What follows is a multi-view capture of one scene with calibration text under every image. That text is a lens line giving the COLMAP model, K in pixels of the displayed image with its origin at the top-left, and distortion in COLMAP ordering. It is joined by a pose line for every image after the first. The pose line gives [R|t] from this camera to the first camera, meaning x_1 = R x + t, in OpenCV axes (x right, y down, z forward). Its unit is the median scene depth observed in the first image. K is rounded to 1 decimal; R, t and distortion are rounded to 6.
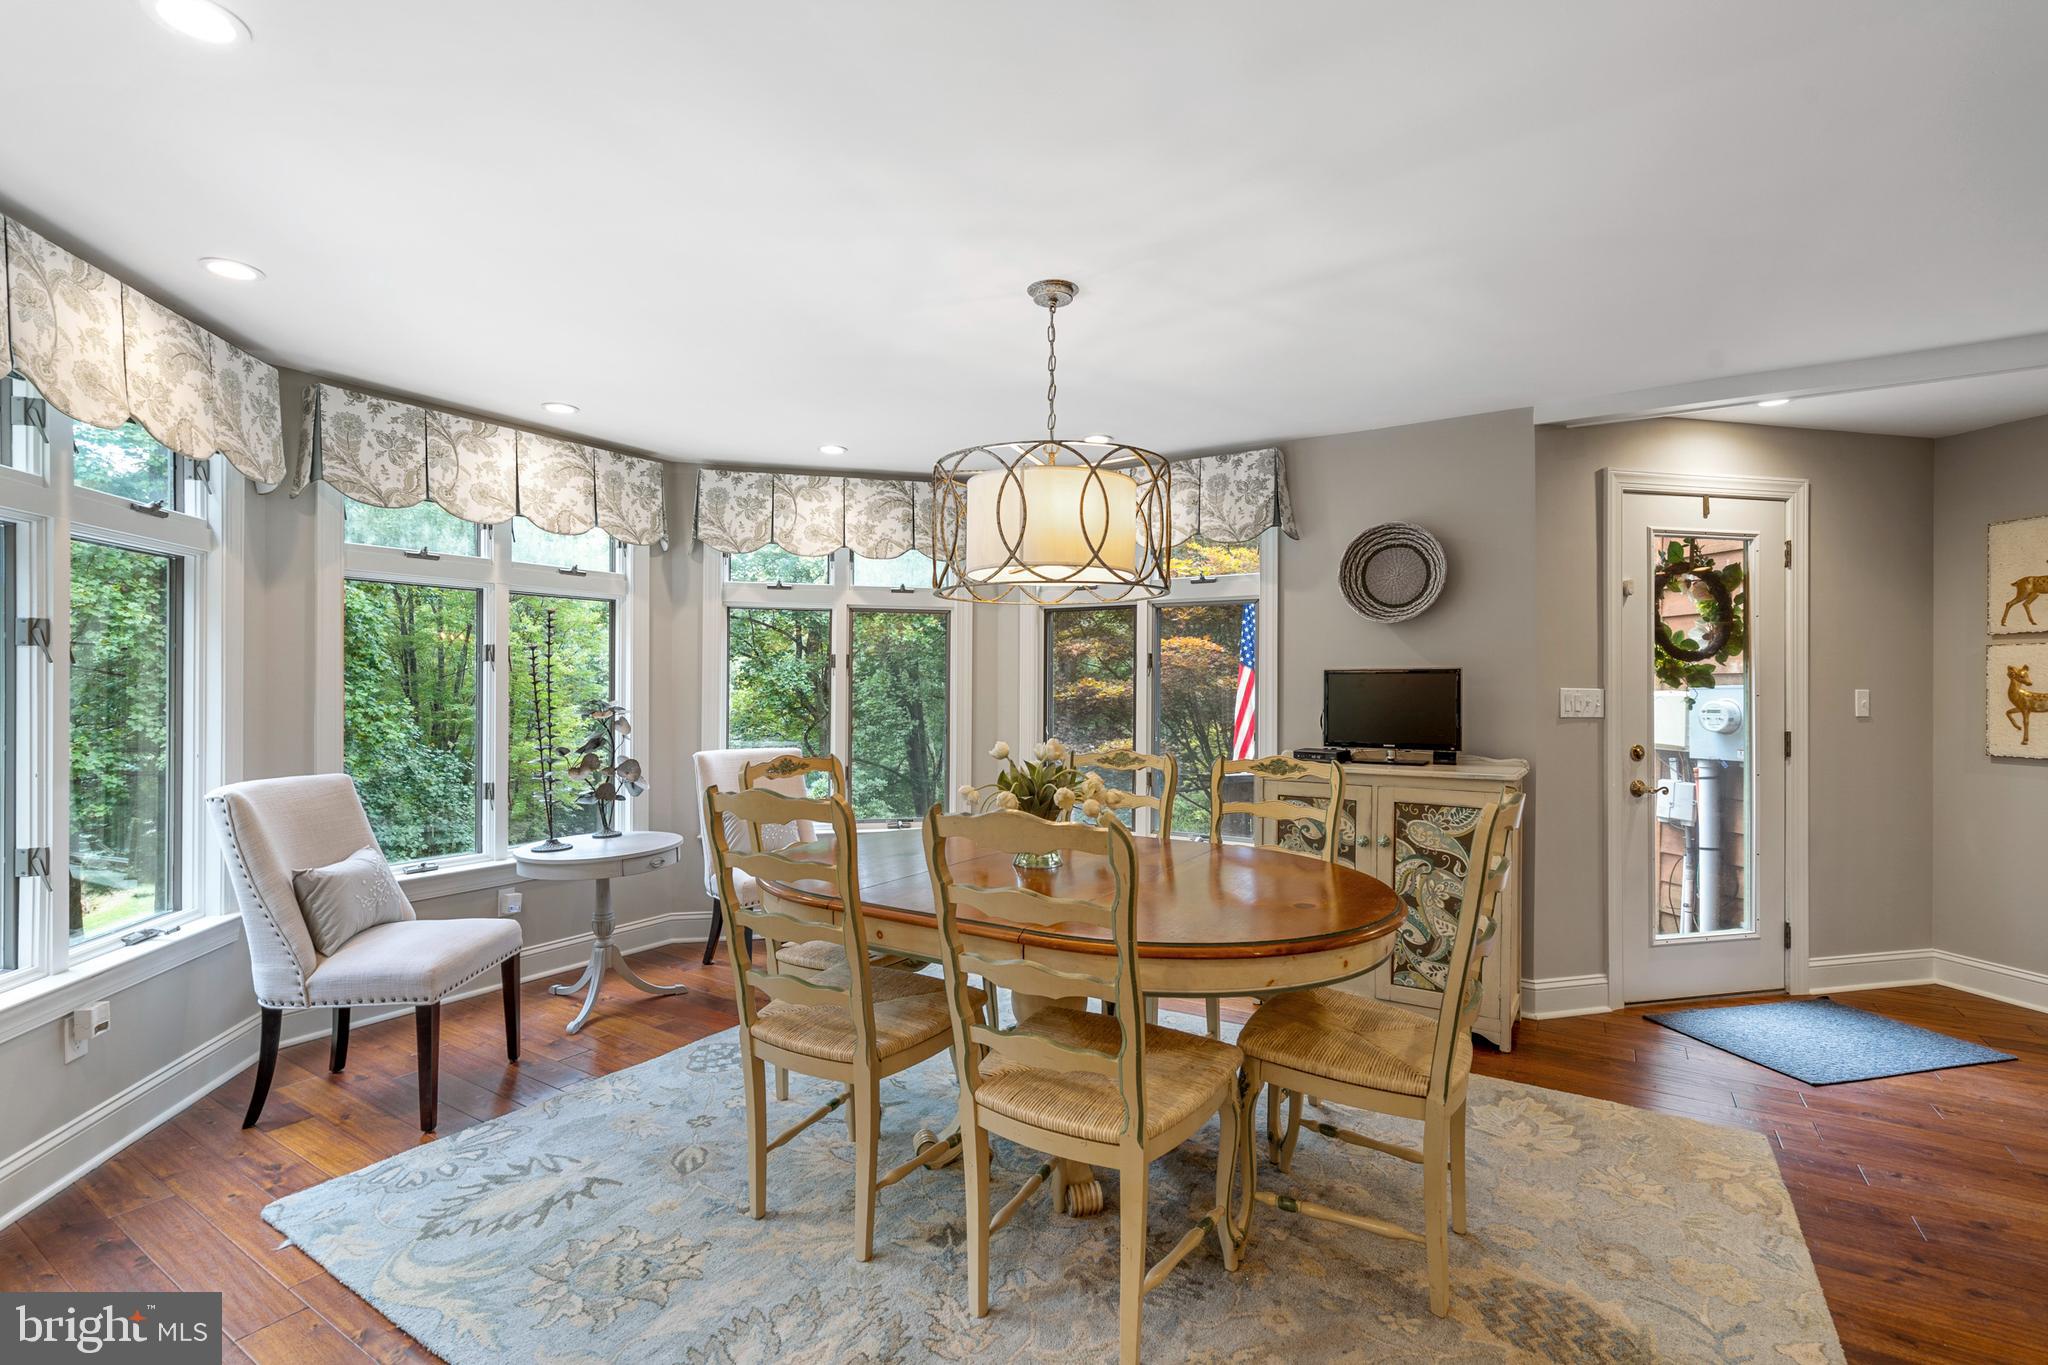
lens RADIAL K [[918.0, 0, 1013.3], [0, 918.0, 687.2], [0, 0, 1]] dist [-0.003707, 0.001836]
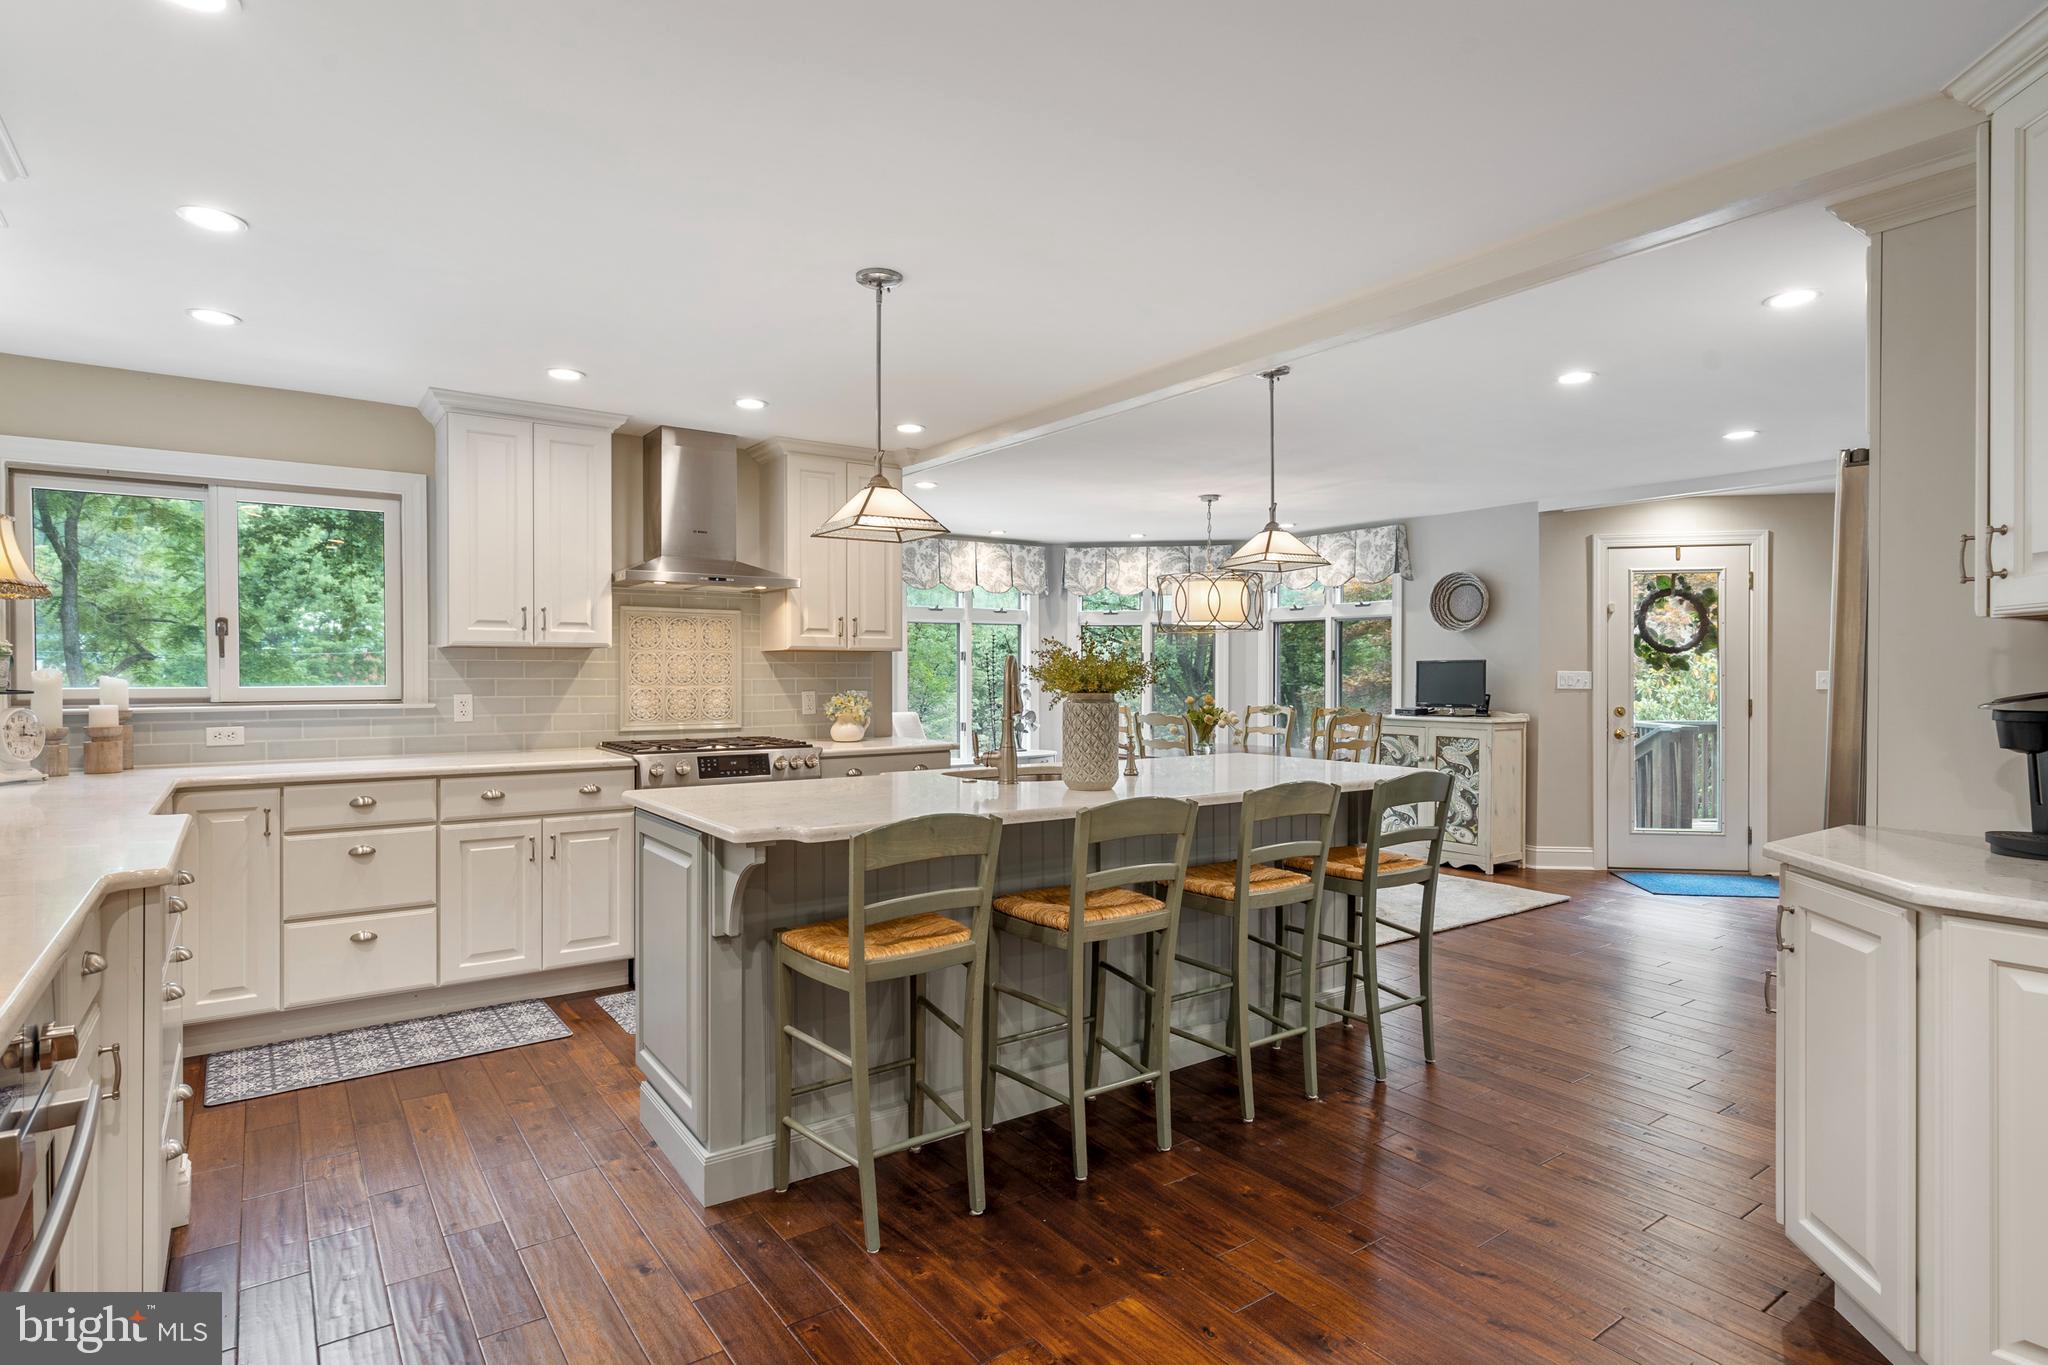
lens RADIAL K [[1071.2, 0, 1023.8], [0, 1071.2, 679.7], [0, 0, 1]] dist [-0.001845, 0.000179]
pose [[0.929012, -0.001644, -0.370046, 0.389995], [0.003966, 0.999977, 0.005513, 0.001900], [0.370029, -0.006589, 0.928997, -1.063414]]
